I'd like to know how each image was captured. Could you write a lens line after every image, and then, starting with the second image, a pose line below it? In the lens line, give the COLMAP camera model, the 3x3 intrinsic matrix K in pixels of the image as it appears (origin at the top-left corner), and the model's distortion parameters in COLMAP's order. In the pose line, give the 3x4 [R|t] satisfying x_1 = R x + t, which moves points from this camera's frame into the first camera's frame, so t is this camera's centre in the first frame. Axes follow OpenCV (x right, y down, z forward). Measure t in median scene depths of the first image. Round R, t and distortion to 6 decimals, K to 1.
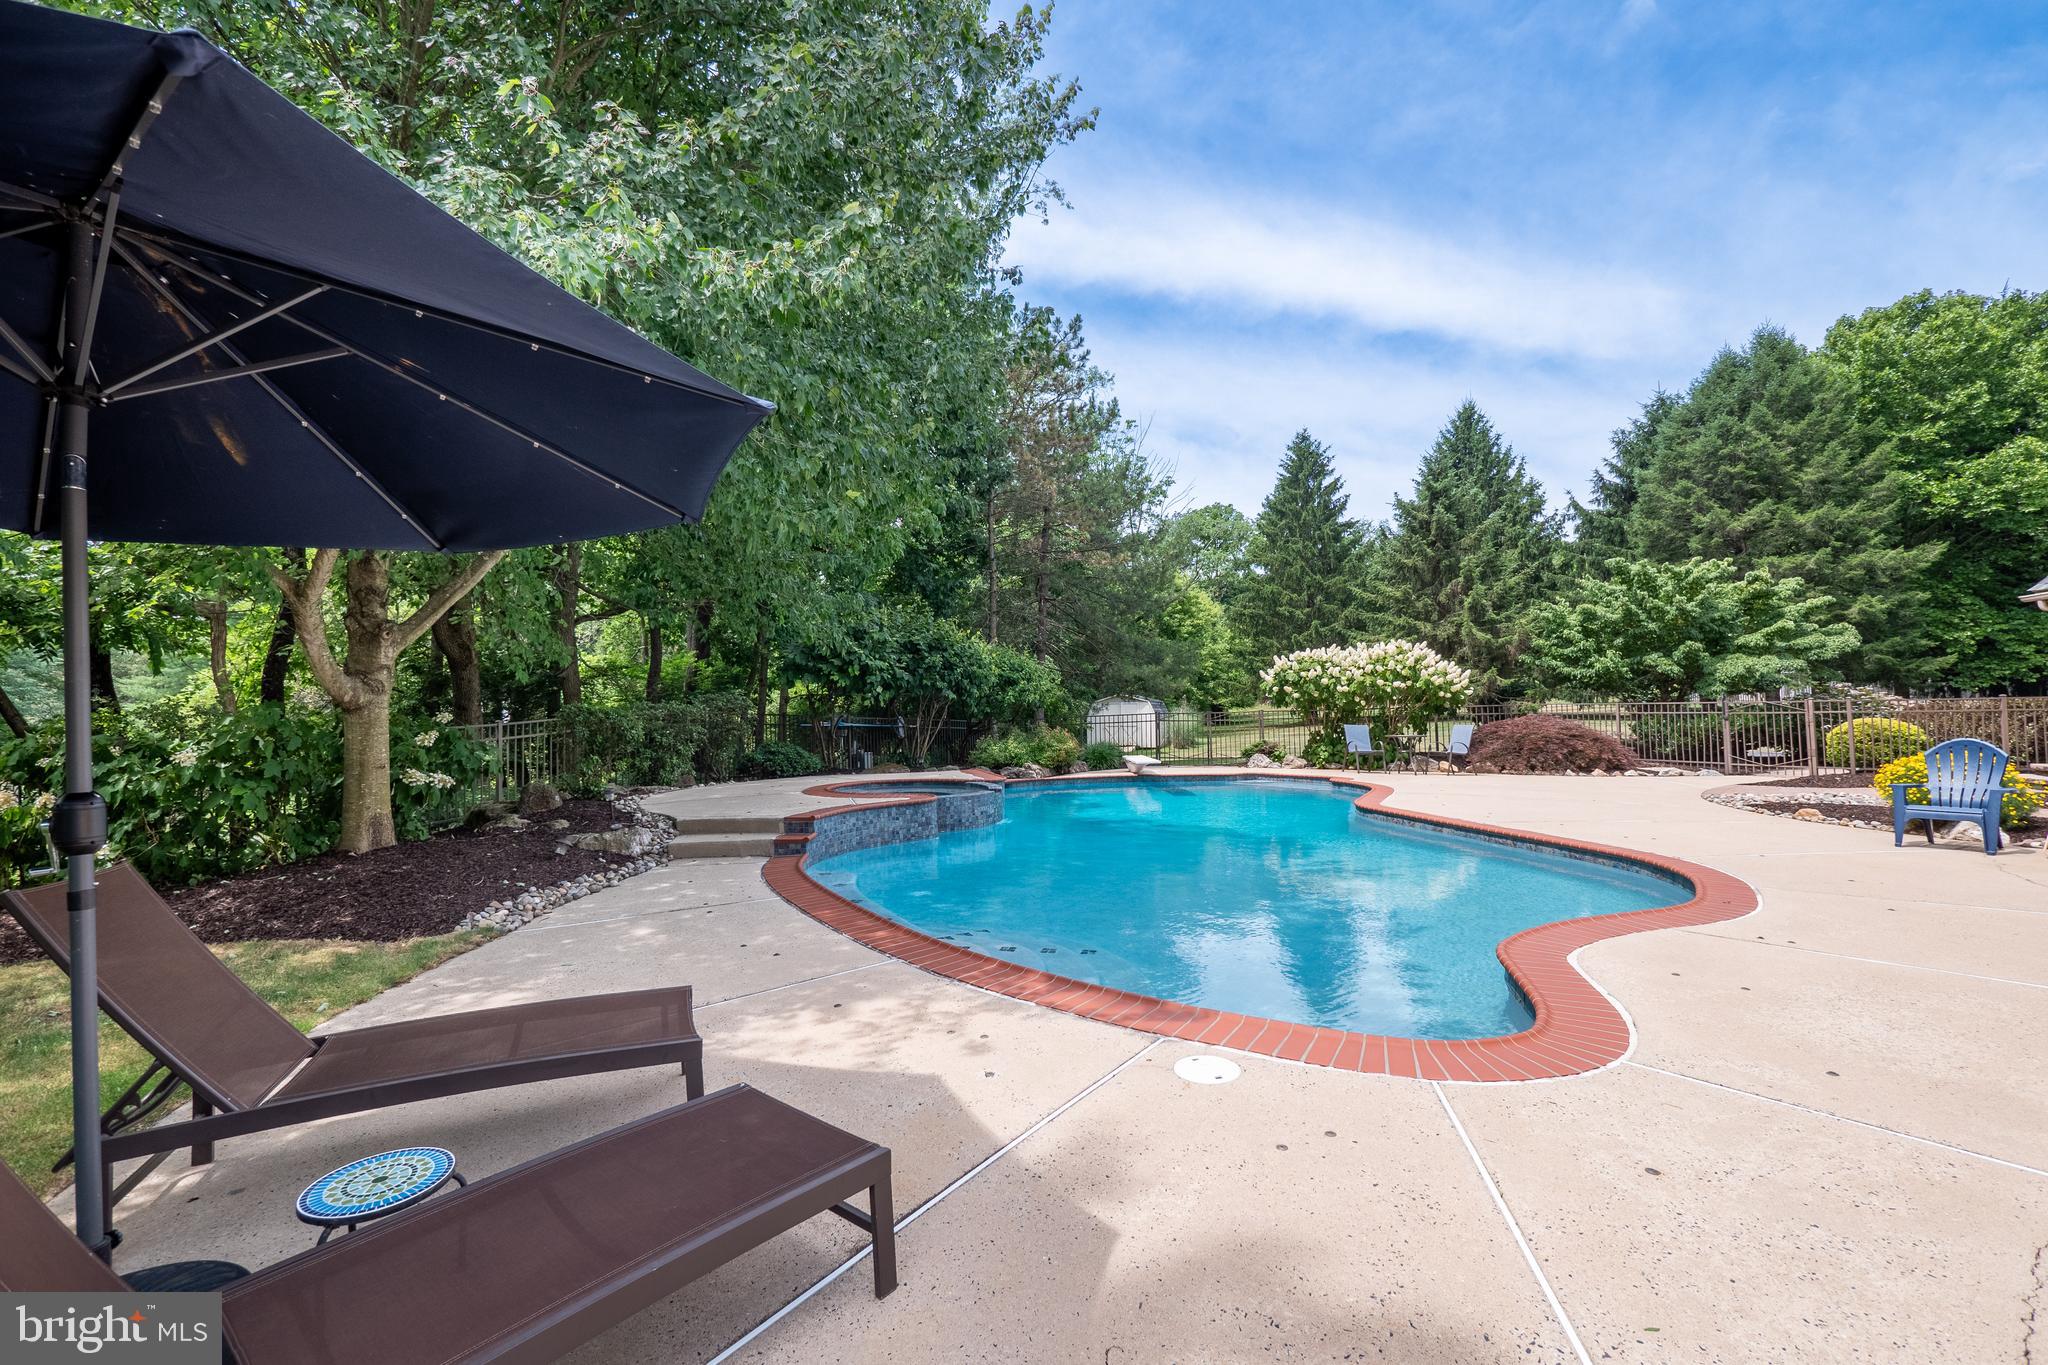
lens RADIAL K [[880.2, 0, 1015.2], [0, 880.2, 669.4], [0, 0, 1]] dist [-0.001252, -0.000219]
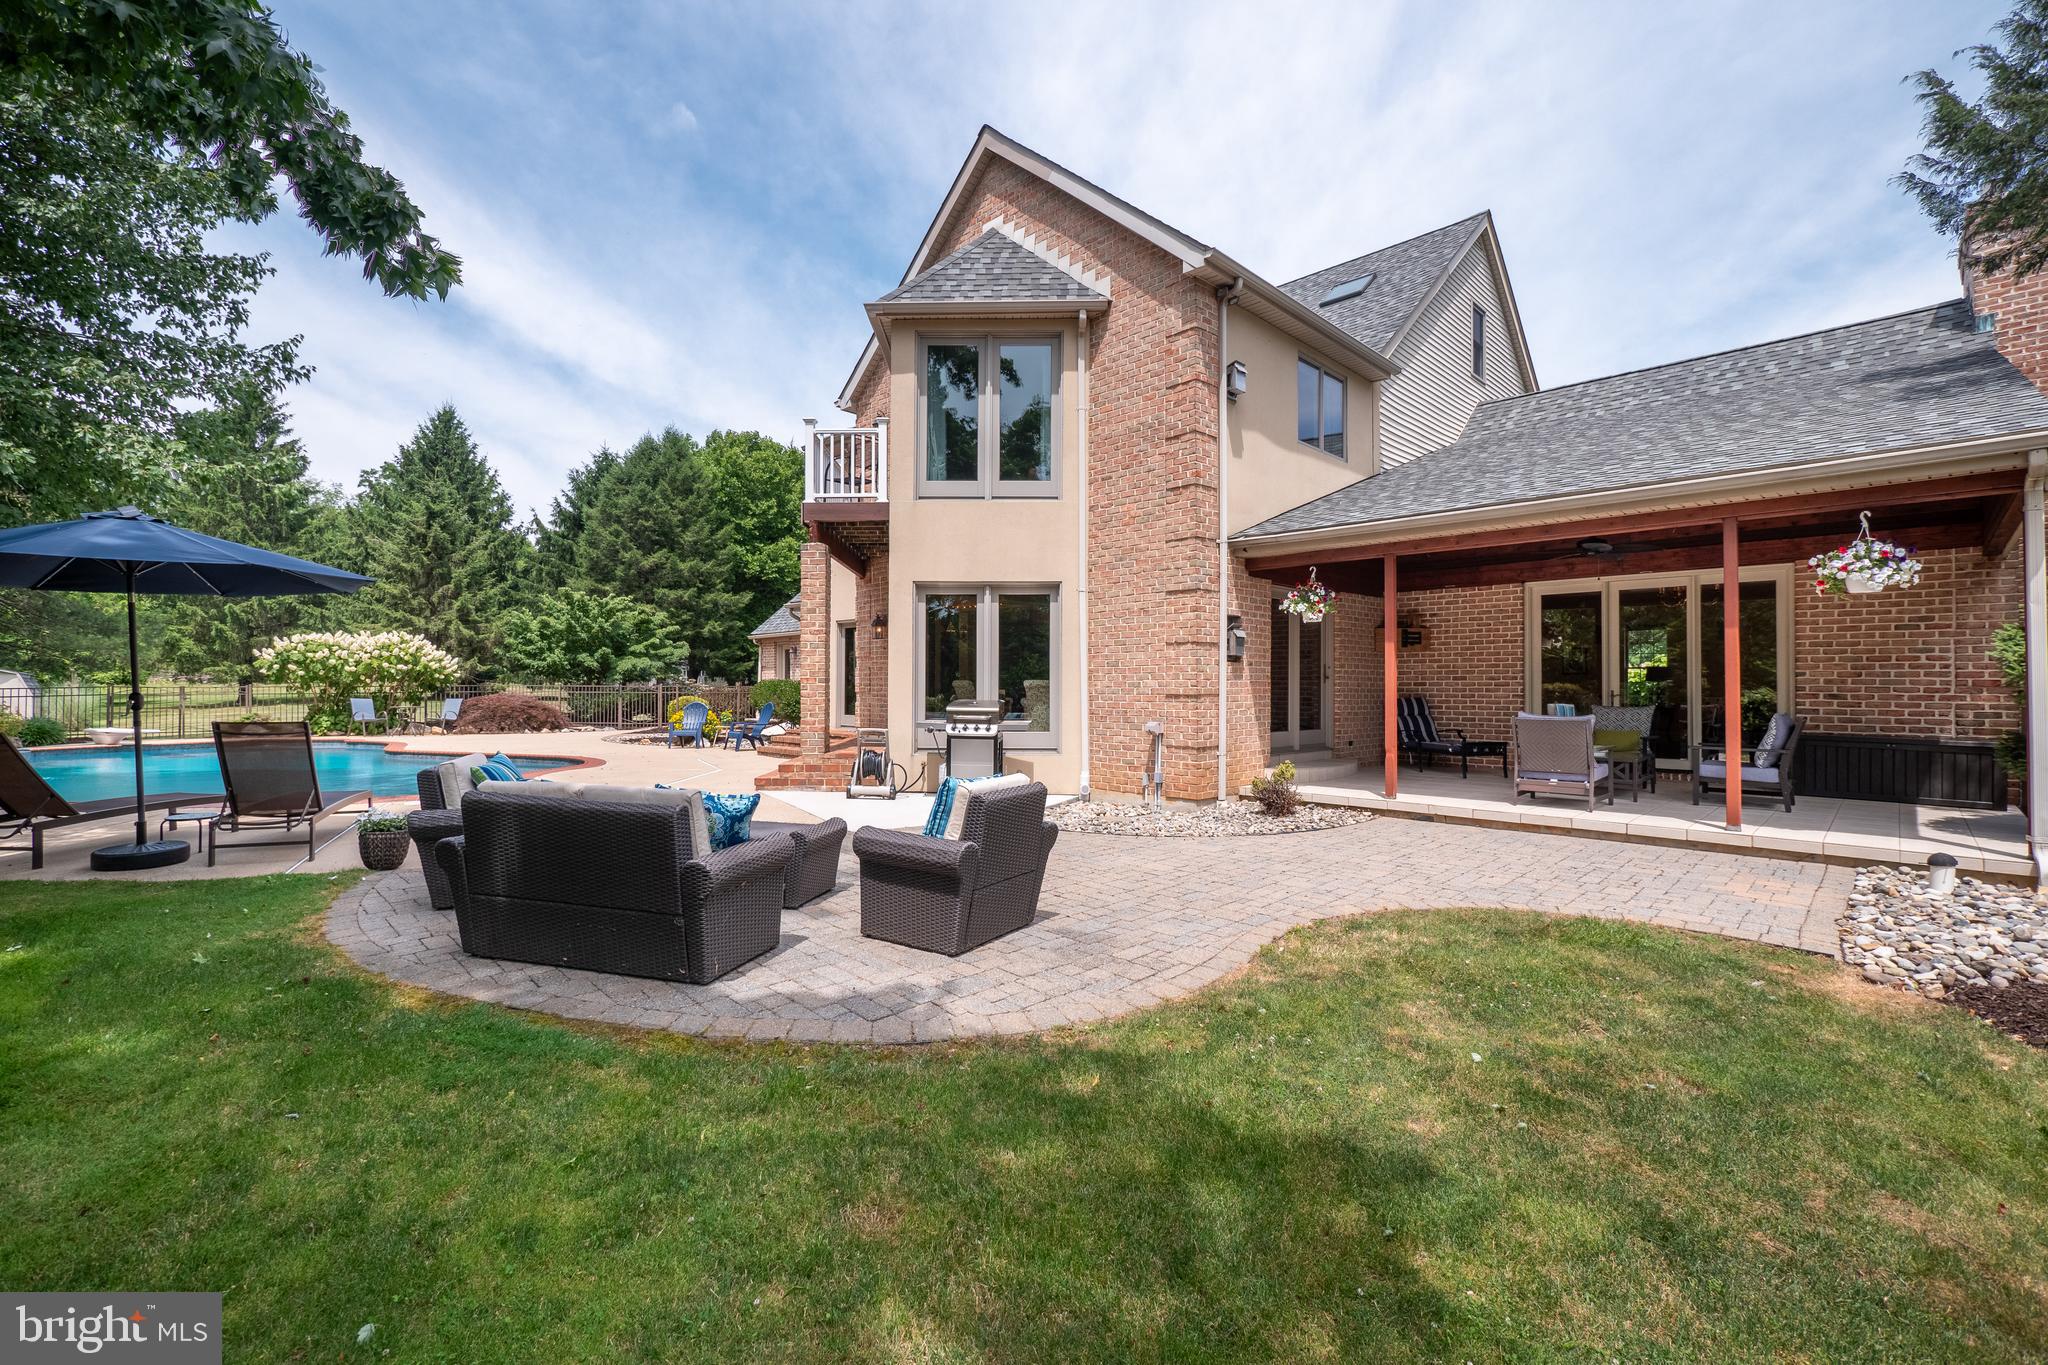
lens RADIAL K [[880.2, 0, 1015.2], [0, 880.2, 669.4], [0, 0, 1]] dist [-0.001252, -0.000219]
pose [[0.474373, 0.036928, 0.879549, -0.214942], [-0.052198, 0.998542, -0.013771, -0.007008], [-0.878775, -0.039378, 0.475609, -0.317350]]
